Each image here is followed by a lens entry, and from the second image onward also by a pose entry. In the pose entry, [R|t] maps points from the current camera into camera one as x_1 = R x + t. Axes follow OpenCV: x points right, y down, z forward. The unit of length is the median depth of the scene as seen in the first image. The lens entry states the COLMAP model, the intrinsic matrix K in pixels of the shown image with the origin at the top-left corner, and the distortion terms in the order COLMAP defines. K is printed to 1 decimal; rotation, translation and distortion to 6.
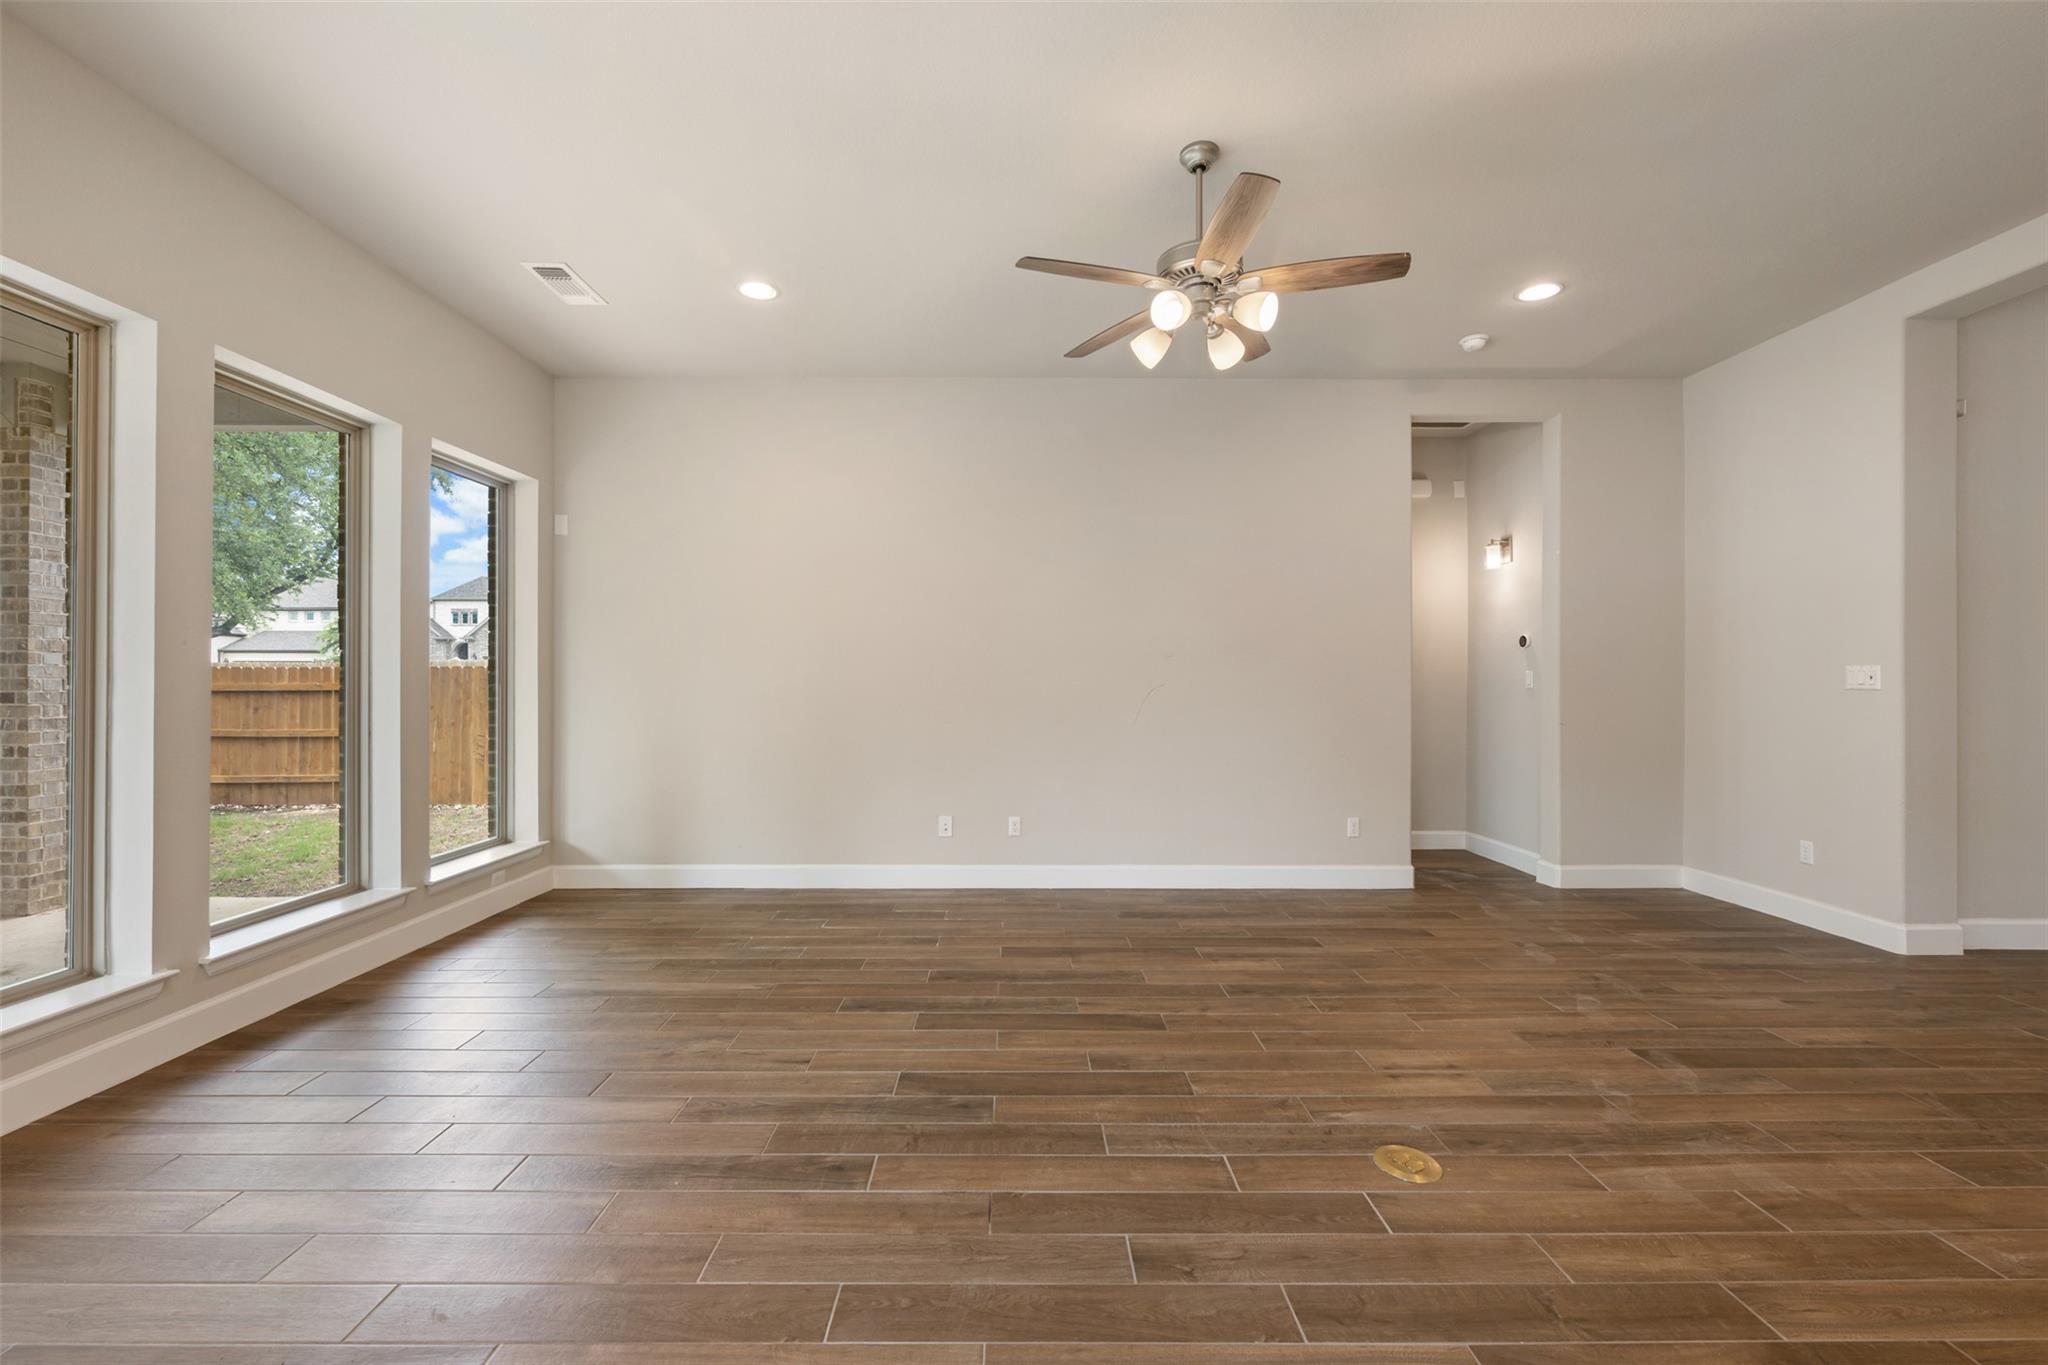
lens RADIAL K [[821.9, 0, 1017.2], [0, 821.9, 681.4], [0, 0, 1]] dist [-0.001336, -0.000184]
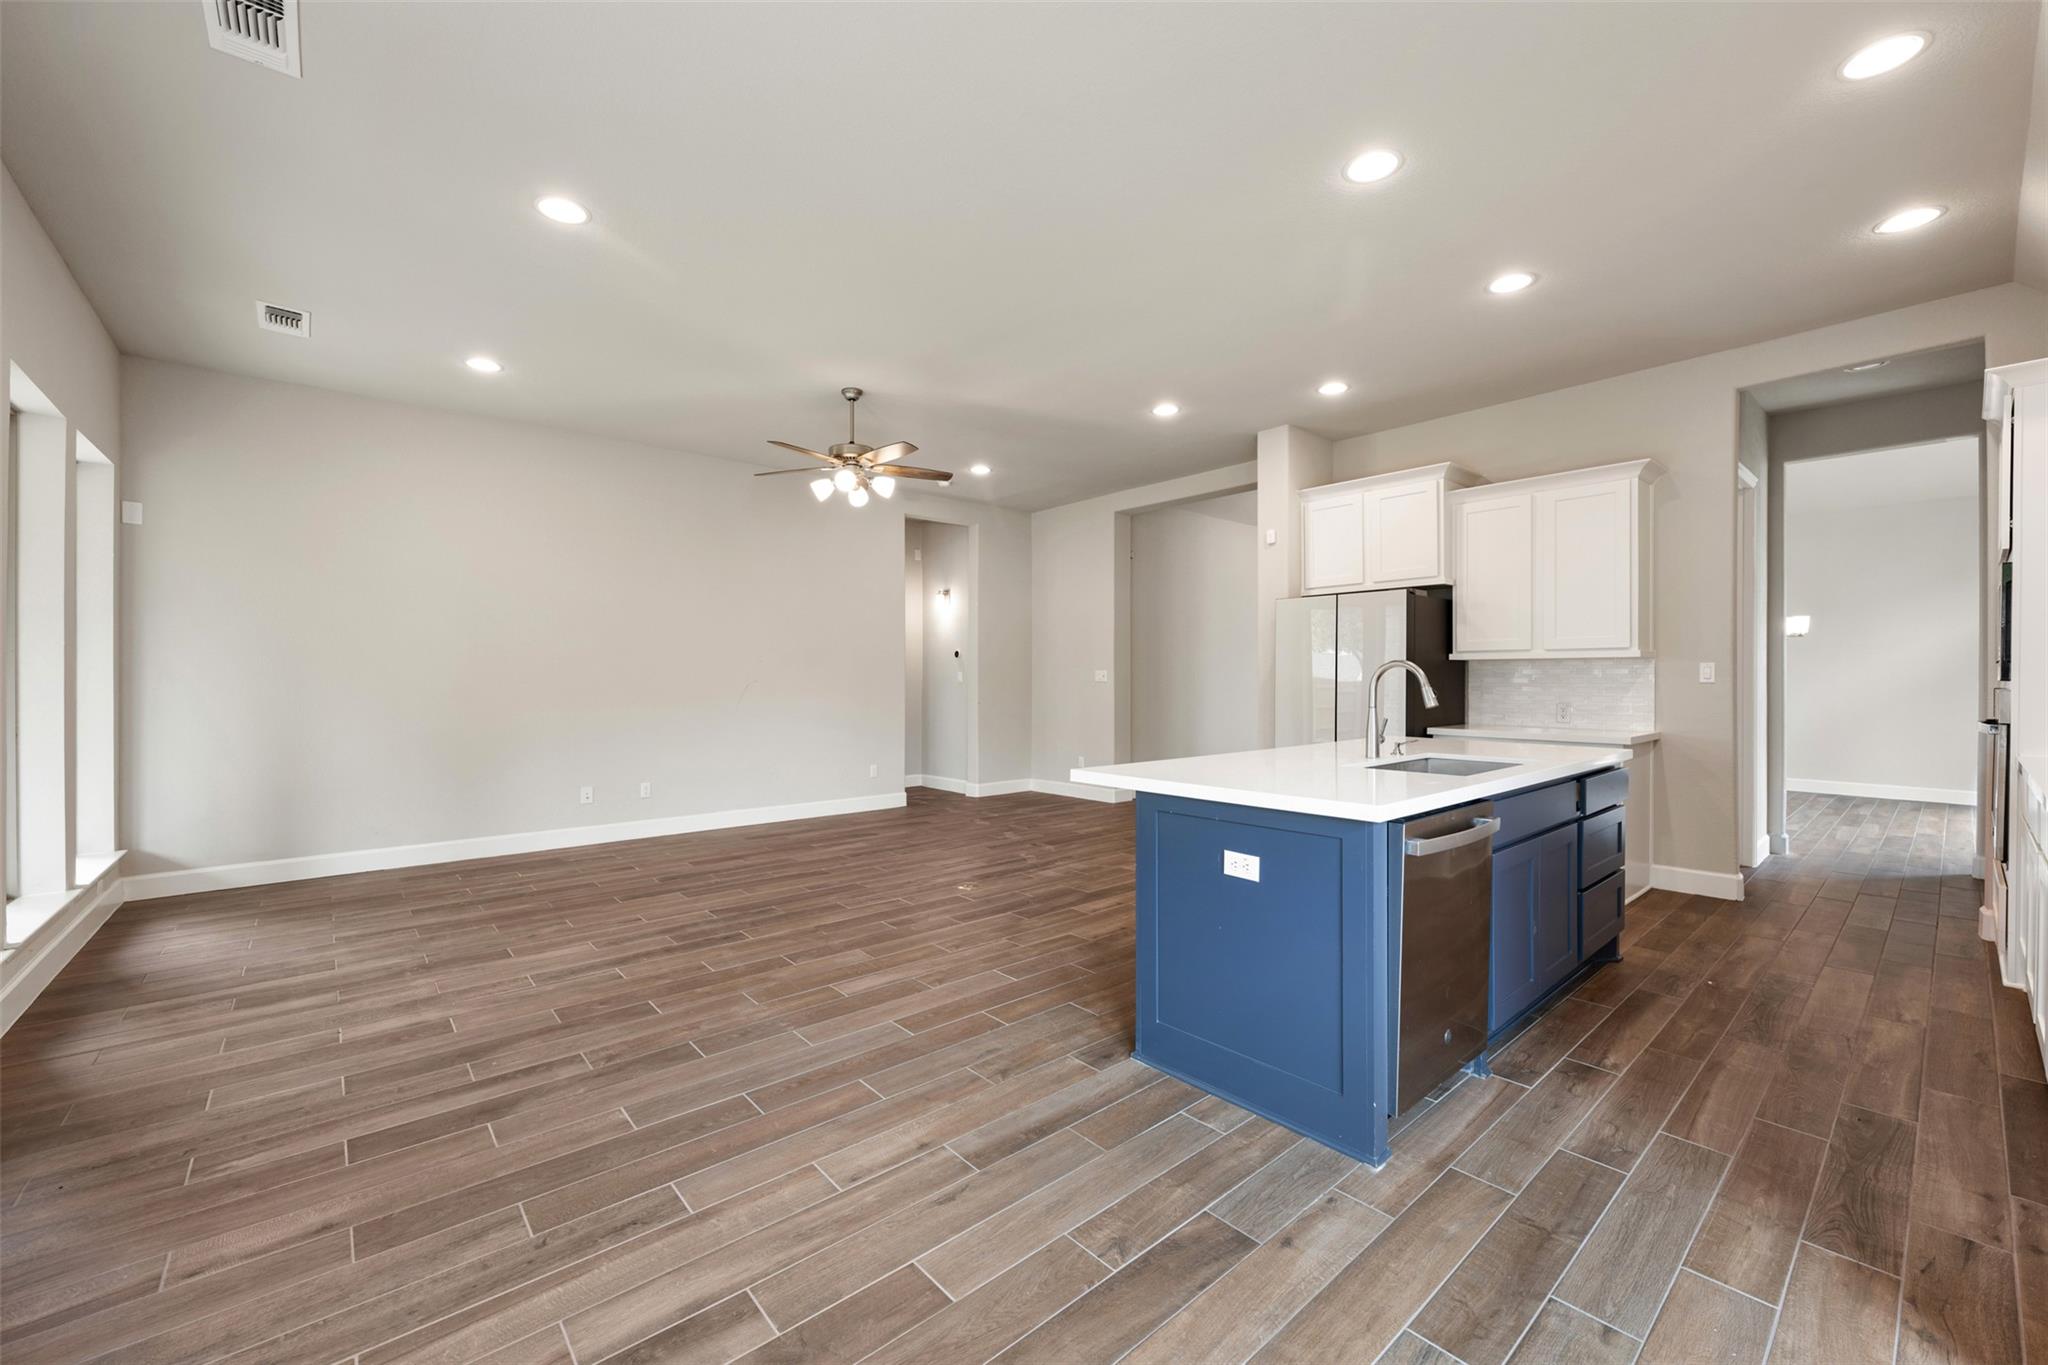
lens RADIAL K [[821.9, 0, 1022.9], [0, 821.9, 683.1], [0, 0, 1]] dist [-0.001336, -0.000184]
pose [[0.755703, -0.005122, 0.654895, -0.608231], [0.000911, 0.999977, 0.006769, -0.001625], [-0.654914, -0.004518, 0.755690, -0.561422]]
